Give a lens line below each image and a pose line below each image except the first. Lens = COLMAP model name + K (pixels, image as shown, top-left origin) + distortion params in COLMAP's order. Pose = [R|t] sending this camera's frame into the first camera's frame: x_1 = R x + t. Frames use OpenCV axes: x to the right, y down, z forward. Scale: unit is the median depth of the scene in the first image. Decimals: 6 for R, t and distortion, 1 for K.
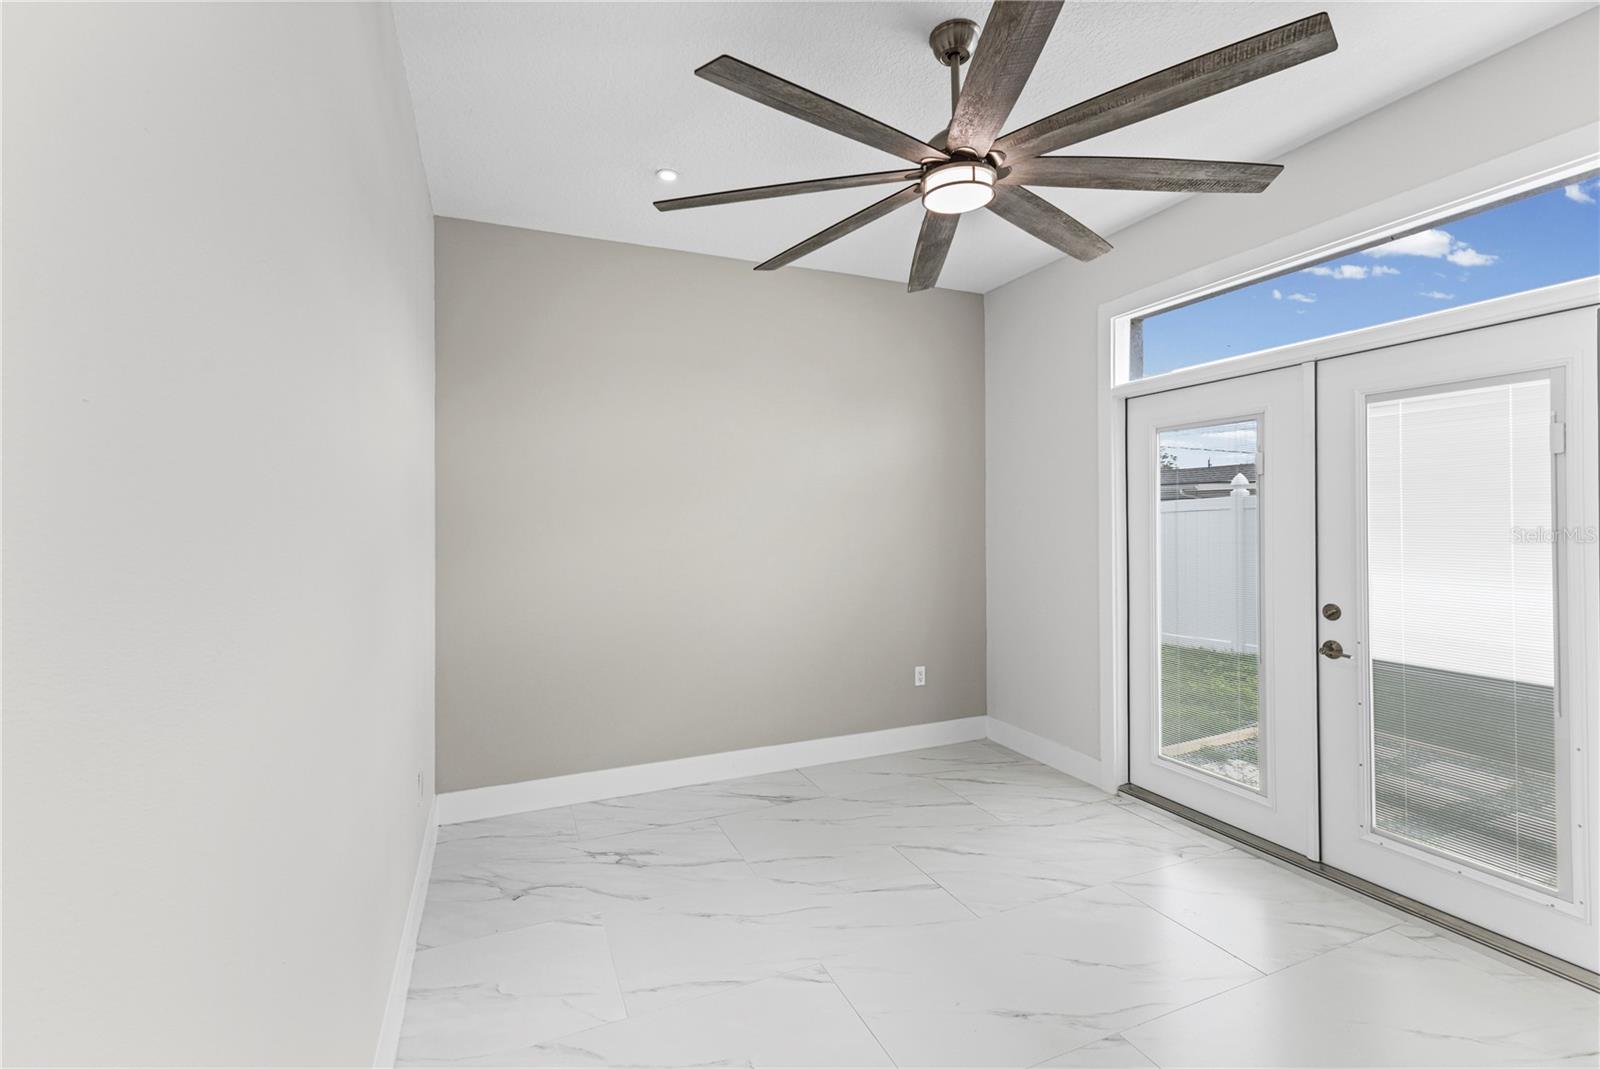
lens RADIAL K [[699.5, 0, 796.8], [0, 699.5, 532.1], [0, 0, 1]] dist [0.012693, -0.001032]
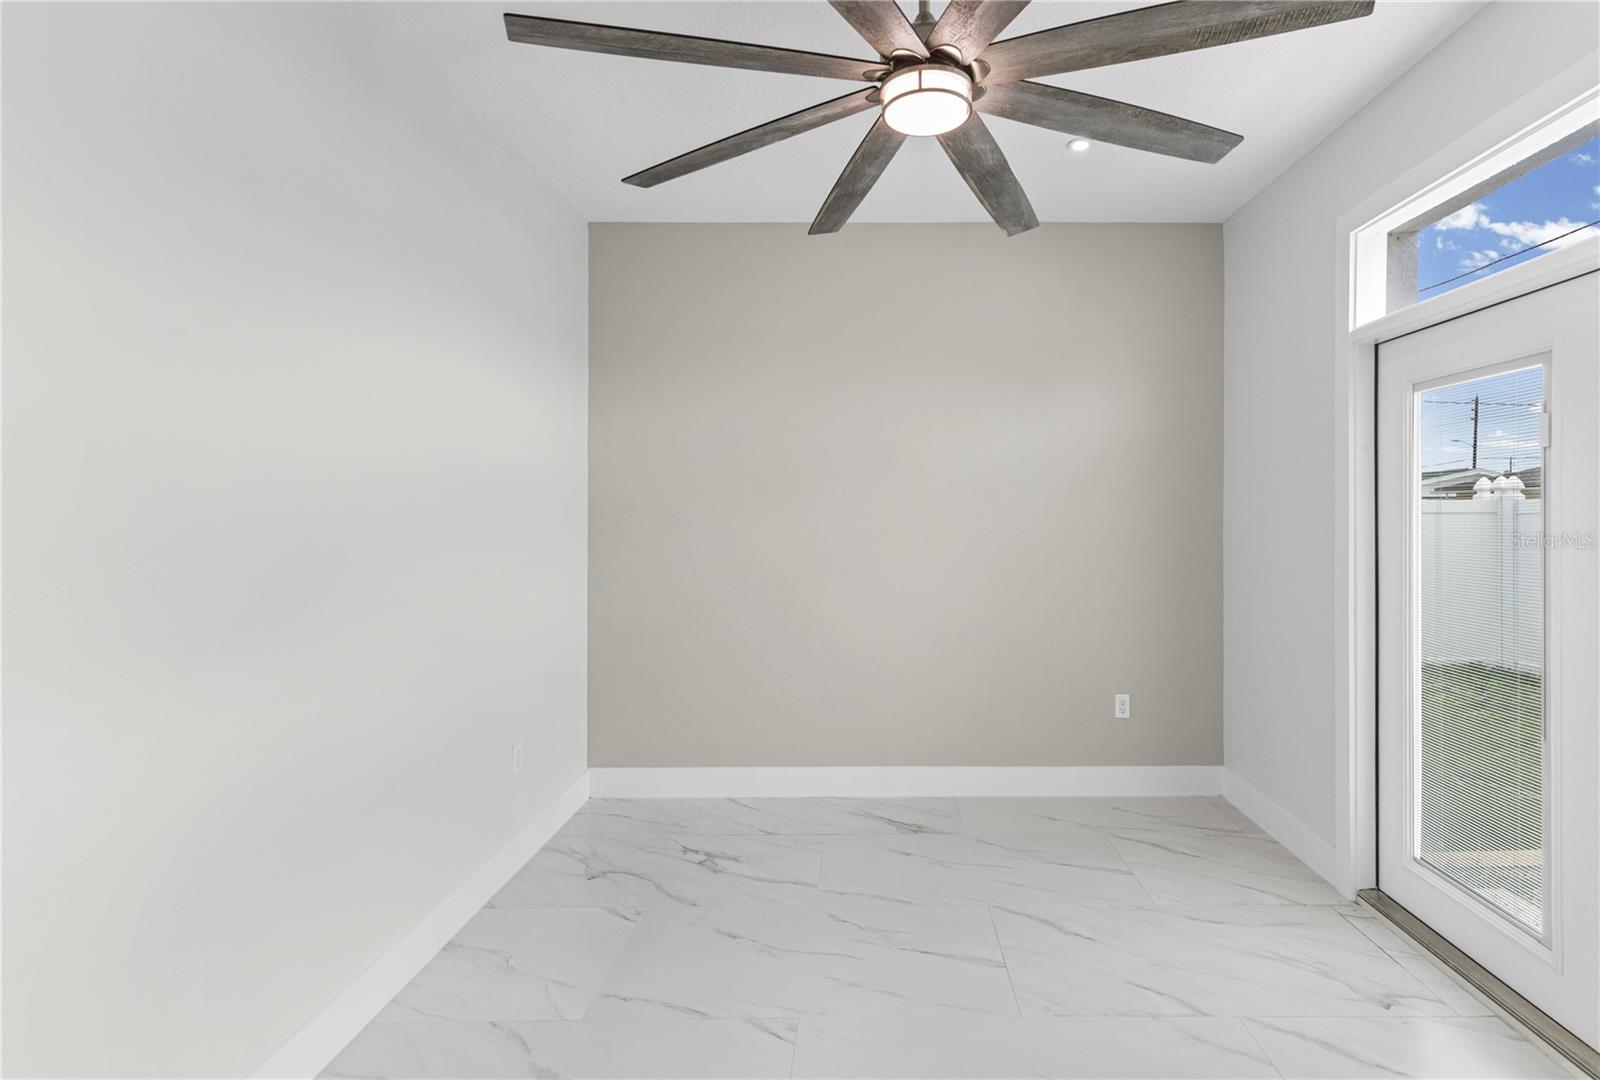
lens RADIAL K [[748.5, 0, 799.9], [0, 748.5, 524.6], [0, 0, 1]] dist [0.010008, 0.000608]
pose [[0.924674, 0.014259, -0.380492, 0.221744], [-0.014206, 0.999895, 0.002949, -0.002483], [0.380494, 0.002678, 0.924780, 0.076872]]
